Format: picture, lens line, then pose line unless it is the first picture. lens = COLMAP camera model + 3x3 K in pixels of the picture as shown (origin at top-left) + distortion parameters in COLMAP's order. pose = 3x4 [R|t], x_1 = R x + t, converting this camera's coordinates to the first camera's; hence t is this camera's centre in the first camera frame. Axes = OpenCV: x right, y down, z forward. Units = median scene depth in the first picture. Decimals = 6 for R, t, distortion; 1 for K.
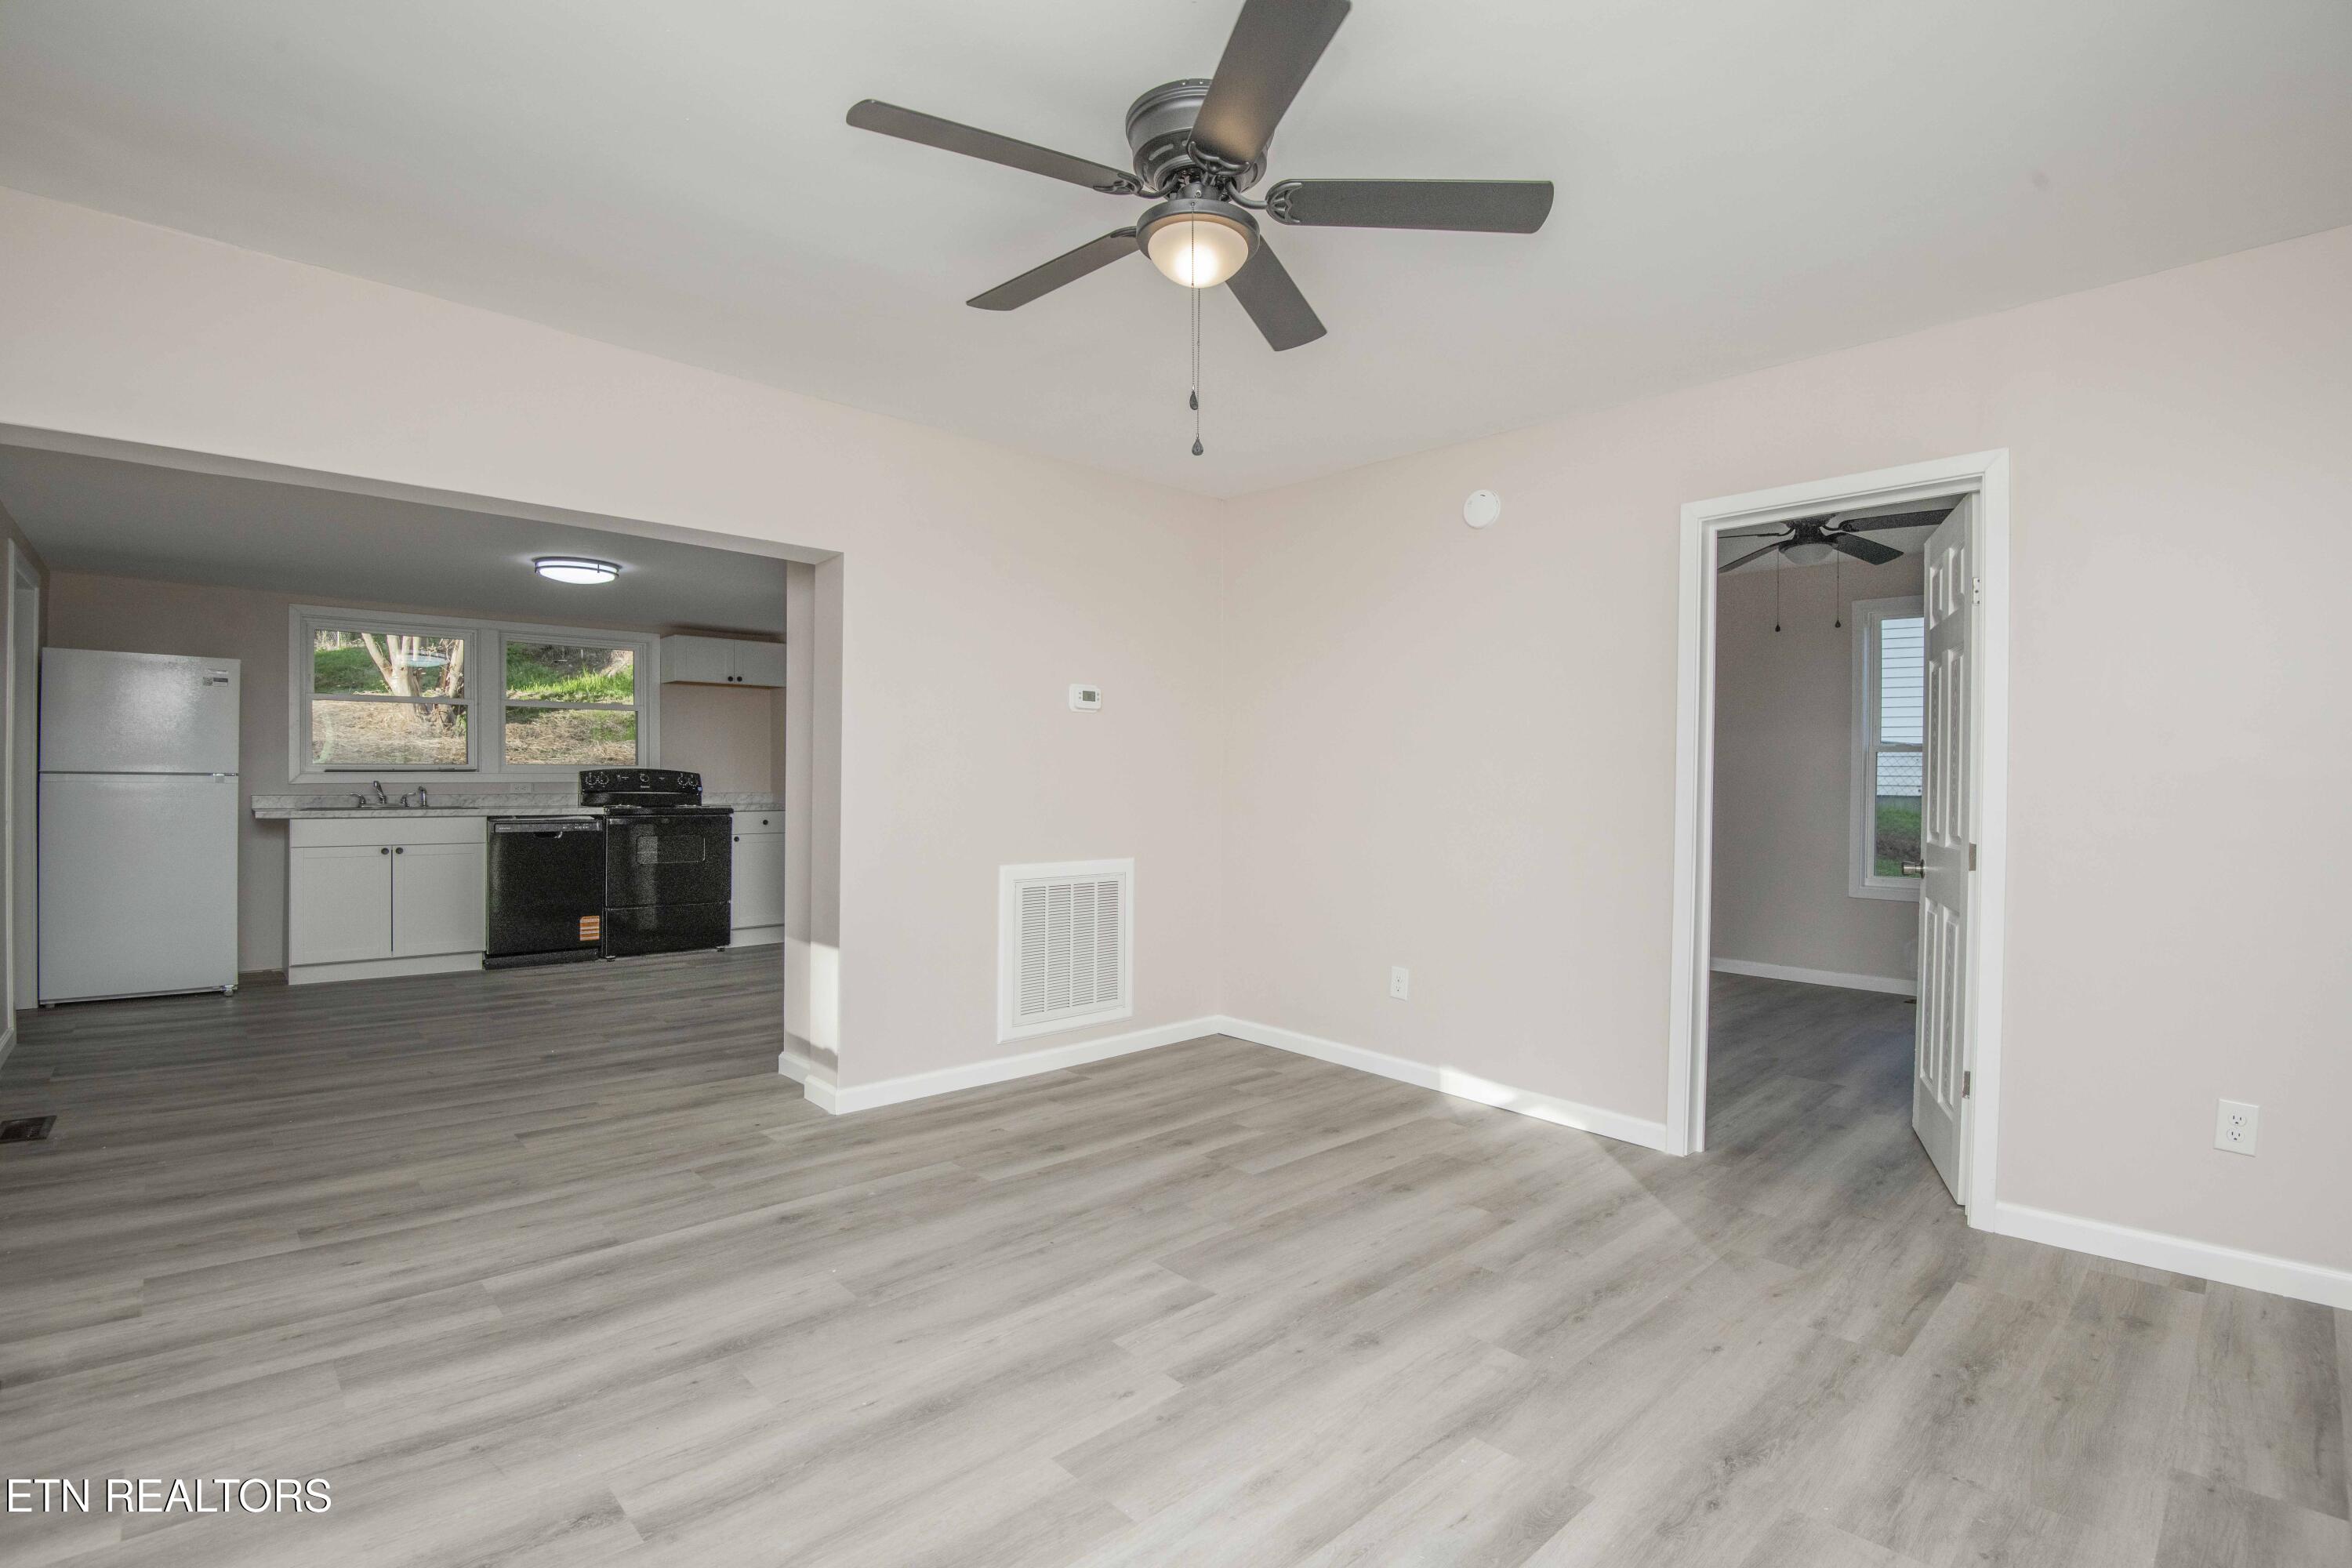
lens RADIAL K [[1092.3, 0, 1185.6], [0, 1092.3, 785.0], [0, 0, 1]] dist [-0.002549, -0.027534]
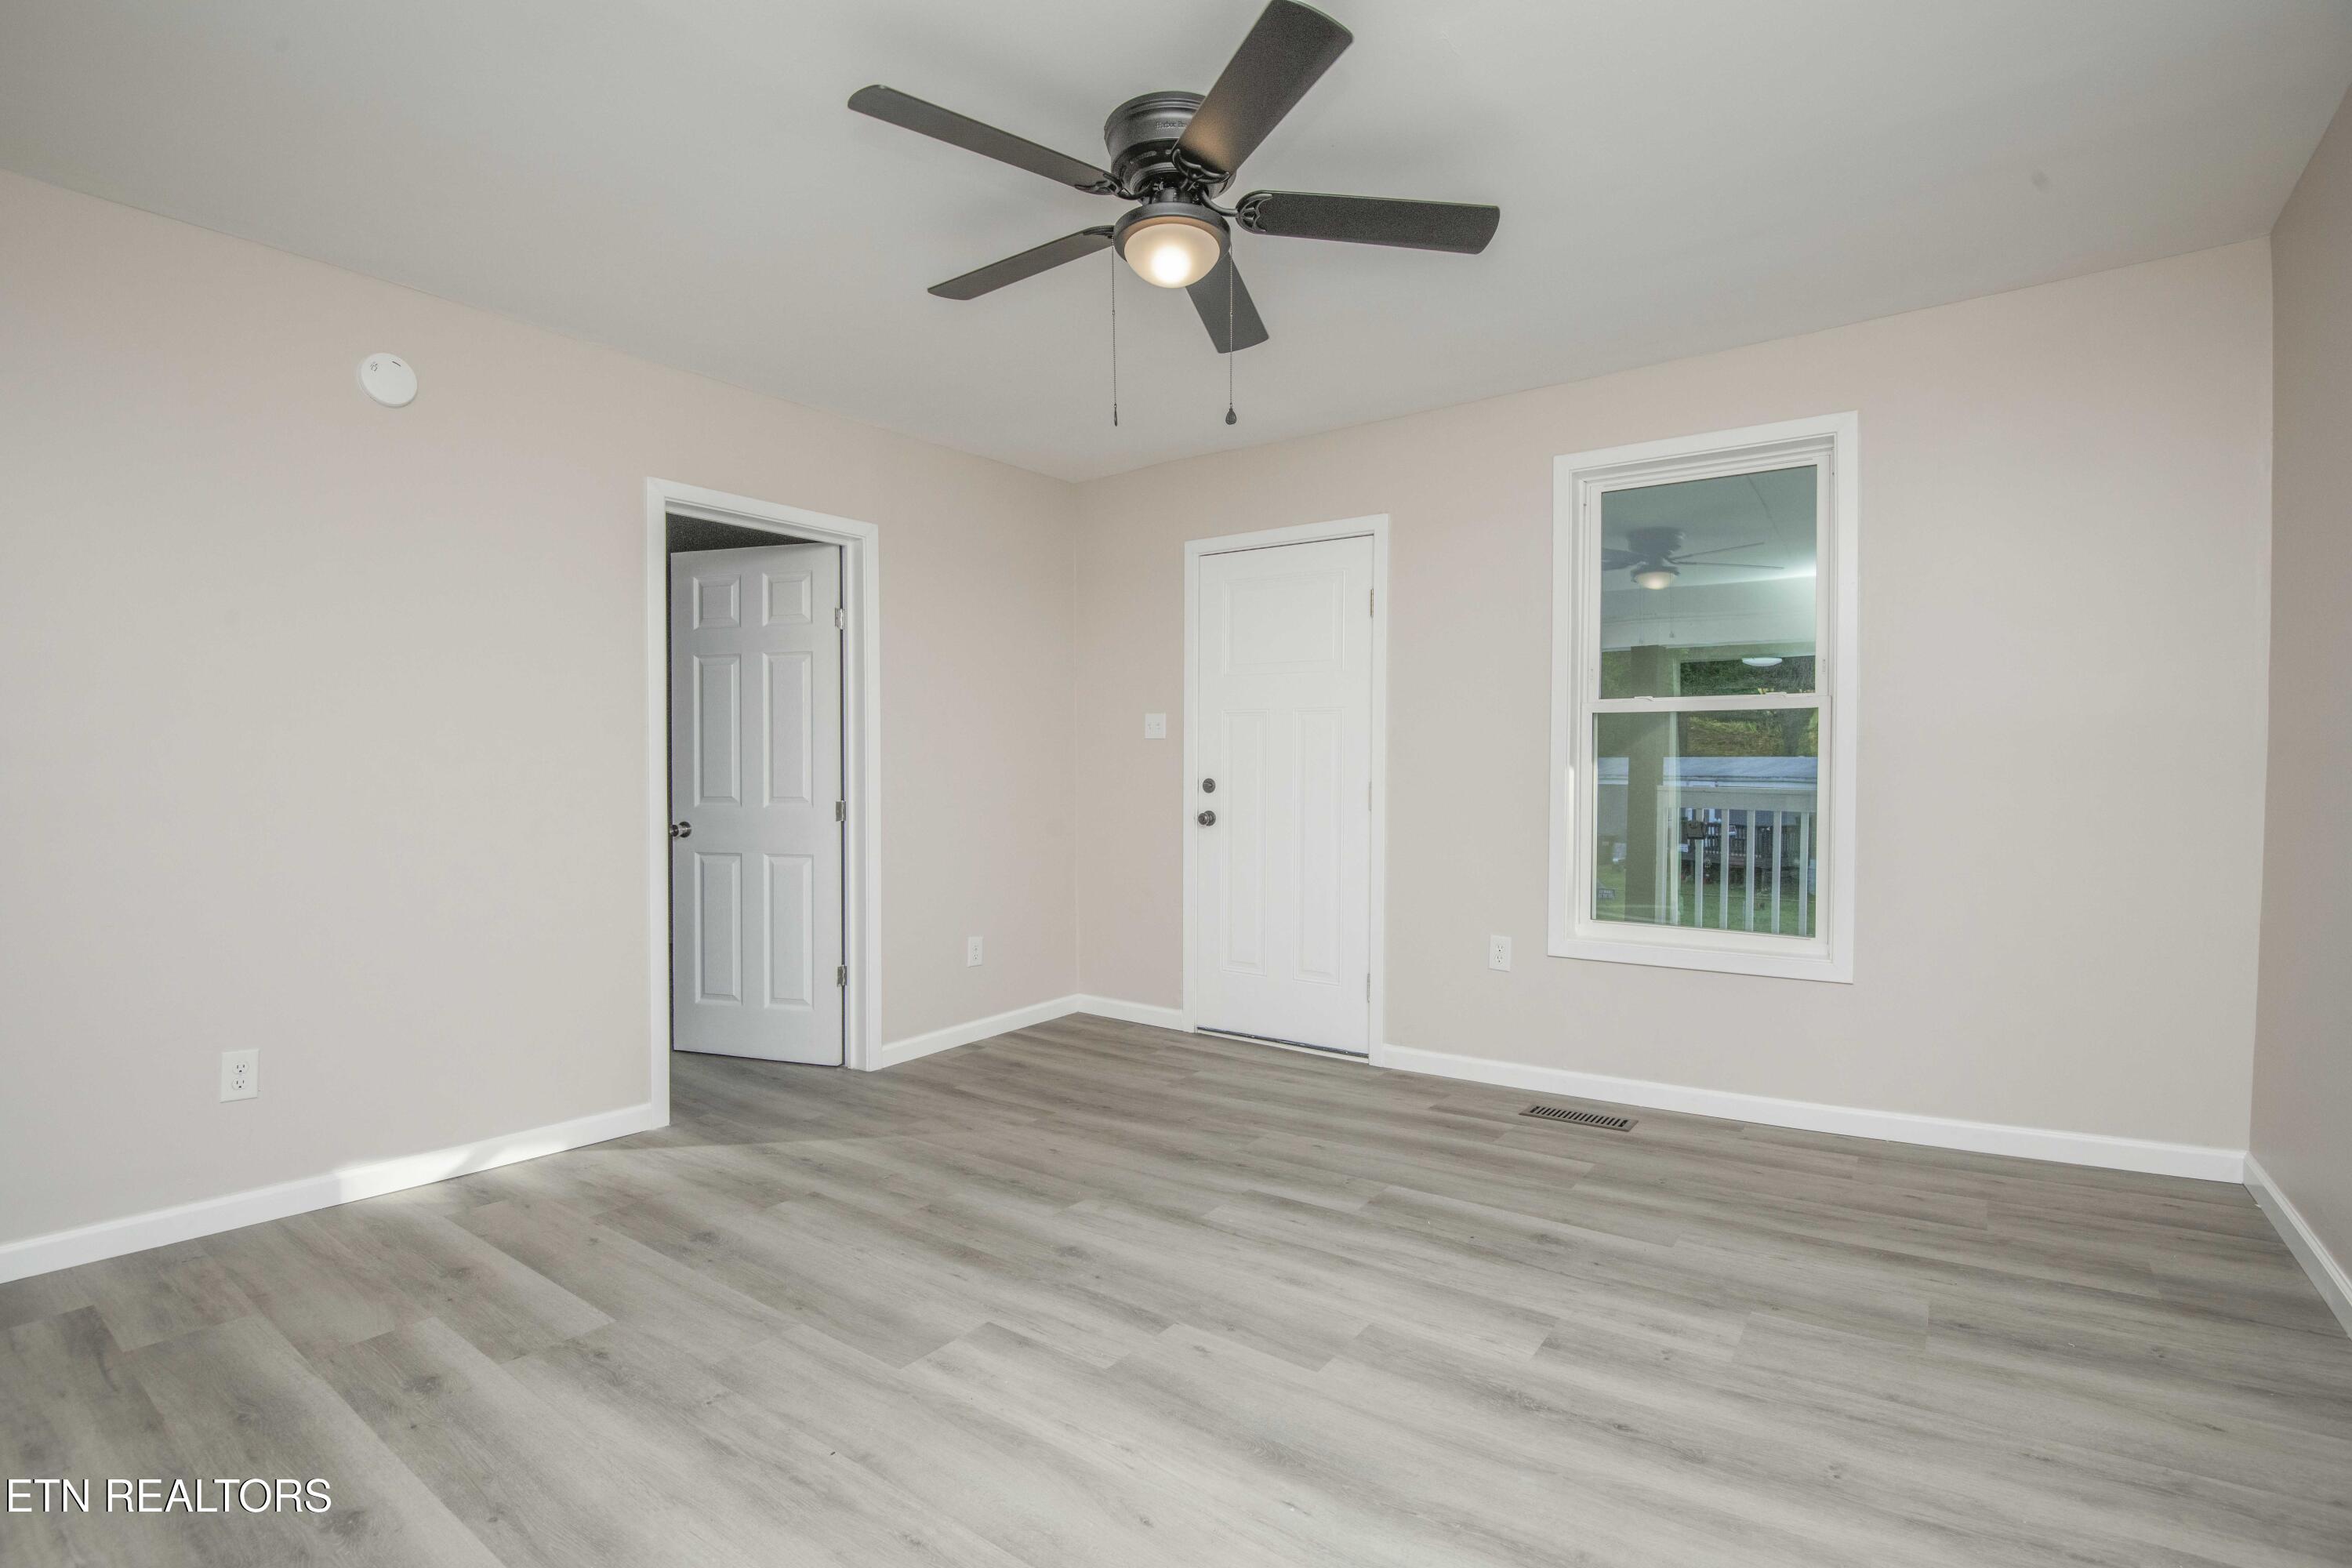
lens RADIAL K [[1070.9, 0, 1200.6], [0, 1070.9, 789.5], [0, 0, 1]] dist [-0.018708, -0.014694]
pose [[-0.190214, -0.026387, 0.981388, -0.647314], [-0.000055, 0.999639, 0.026867, 0.001121], [-0.981743, 0.005056, -0.190147, 0.747450]]
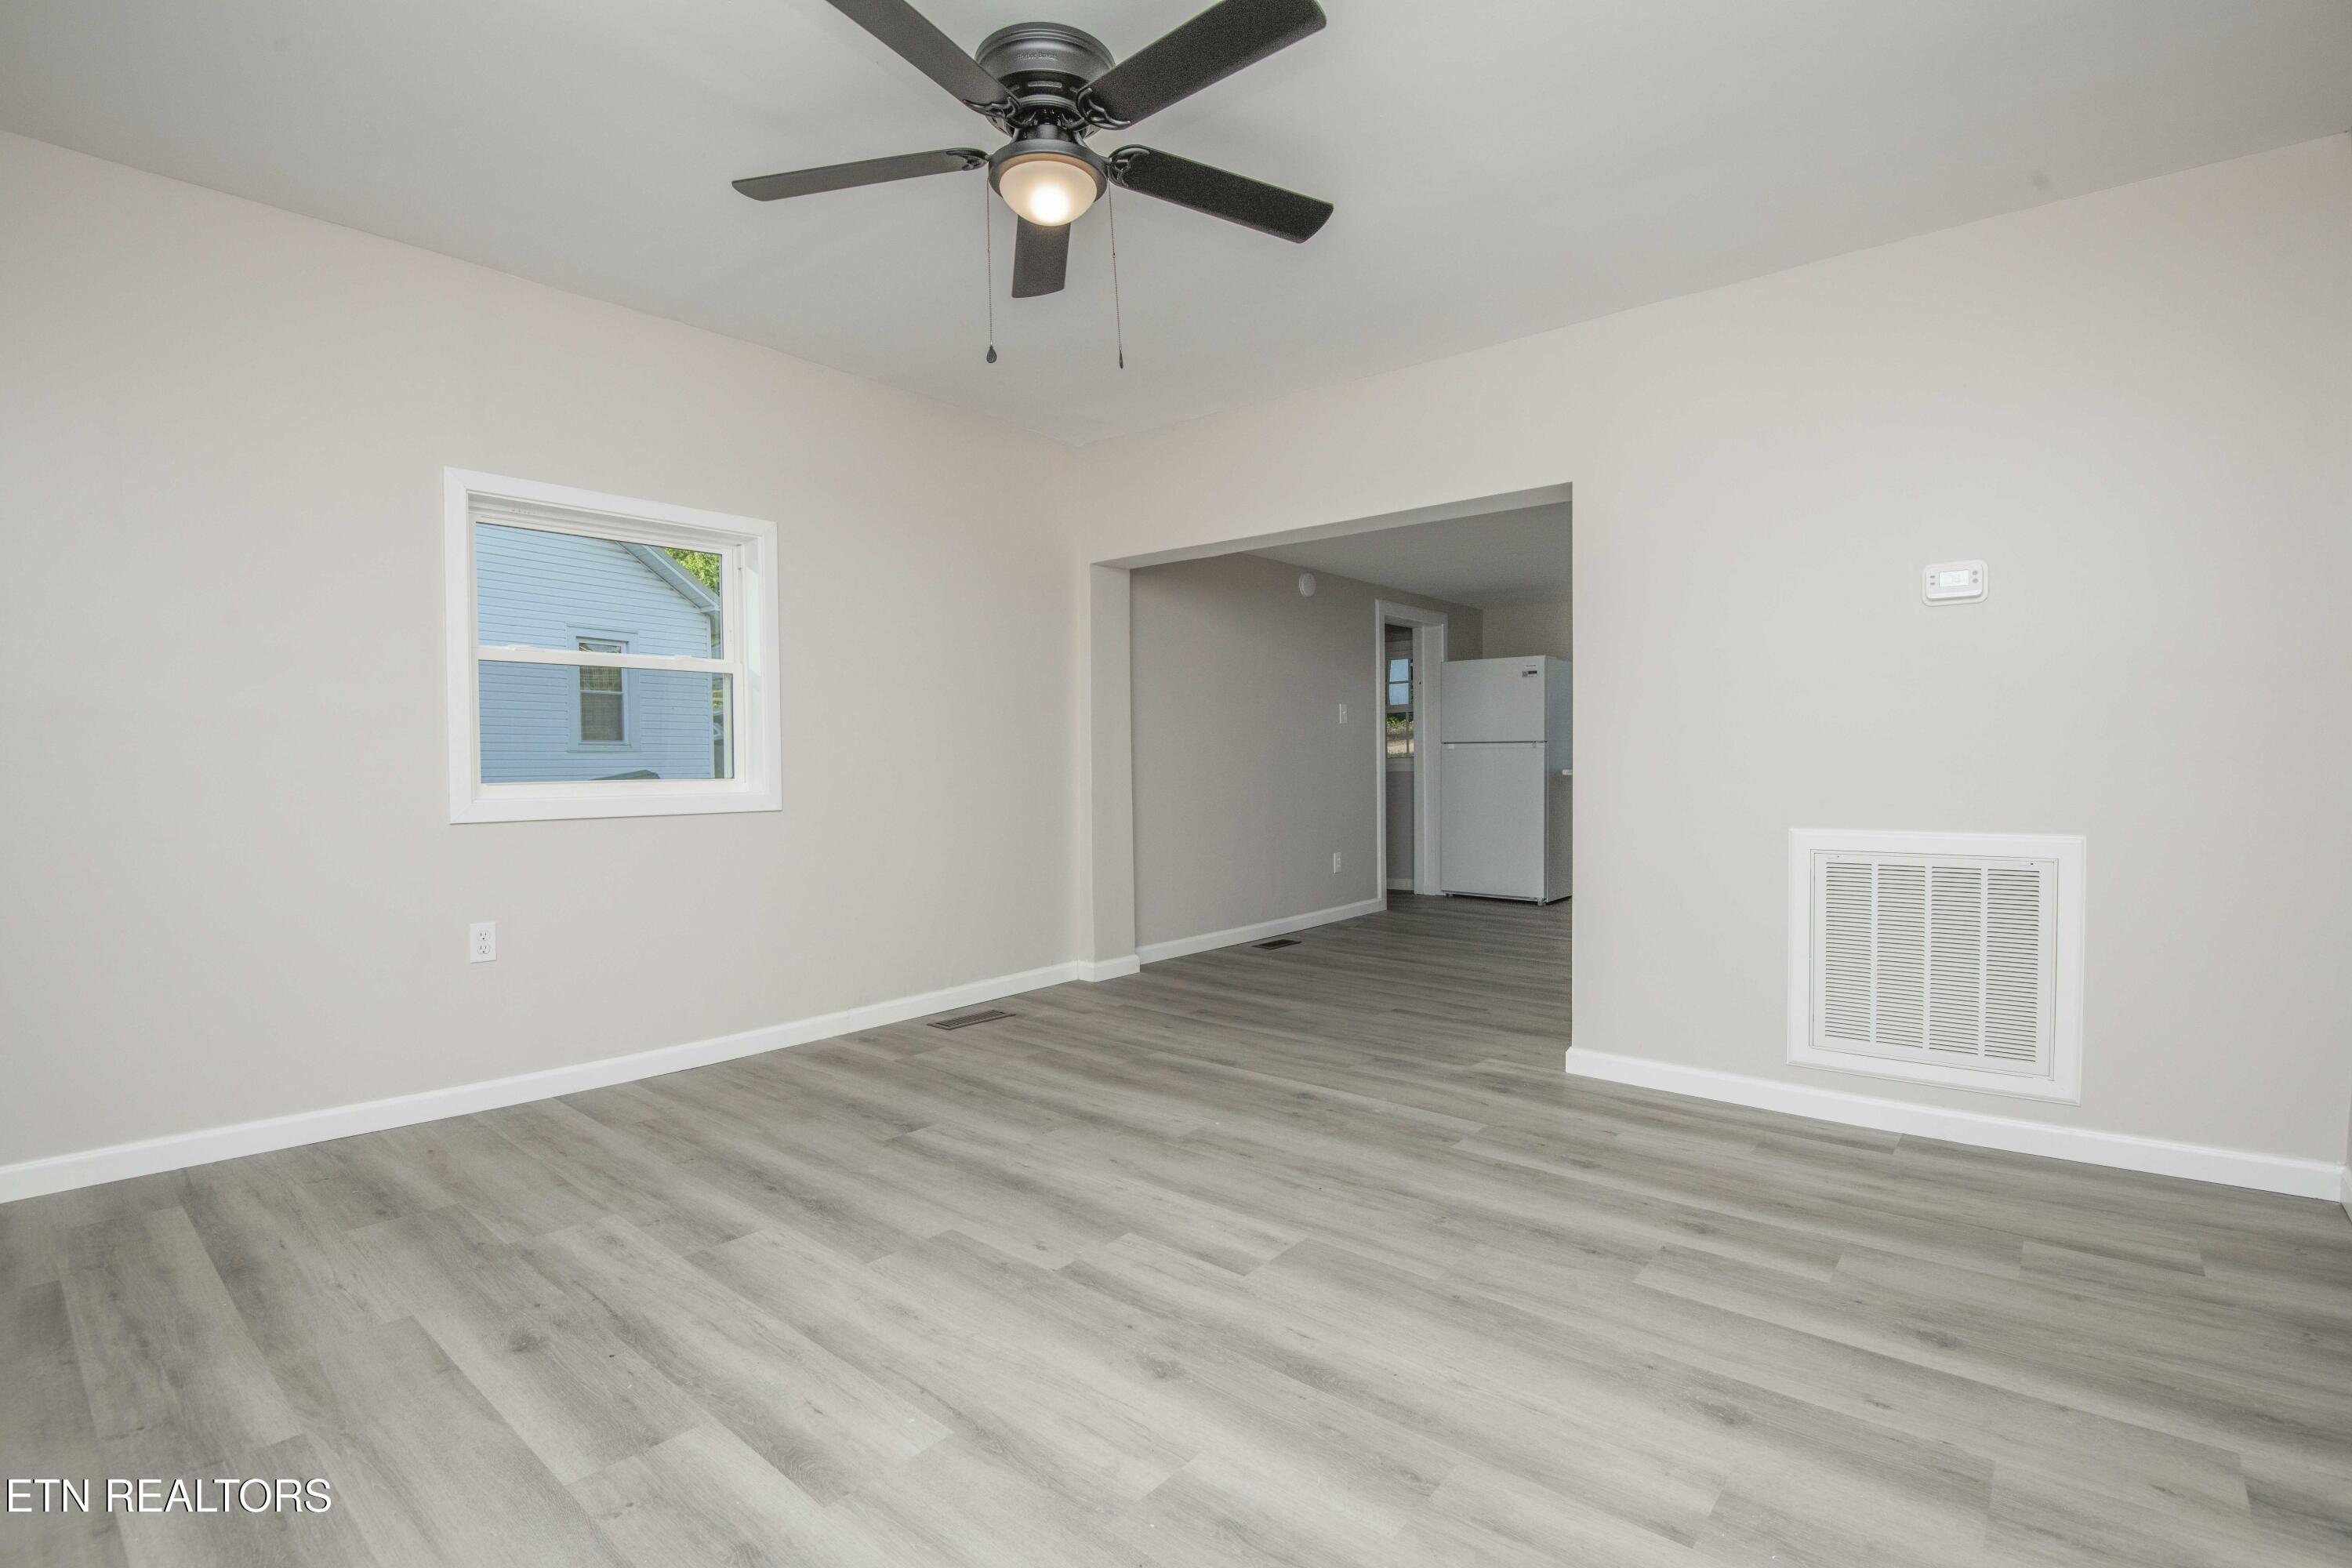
lens RADIAL K [[1092.3, 0, 1185.6], [0, 1092.3, 785.0], [0, 0, 1]] dist [-0.002549, -0.027534]
pose [[0.108475, 0.010300, -0.994046, 0.678566], [0.005412, 0.999925, 0.010952, 0.043464], [0.994084, -0.006568, 0.108411, 0.647051]]
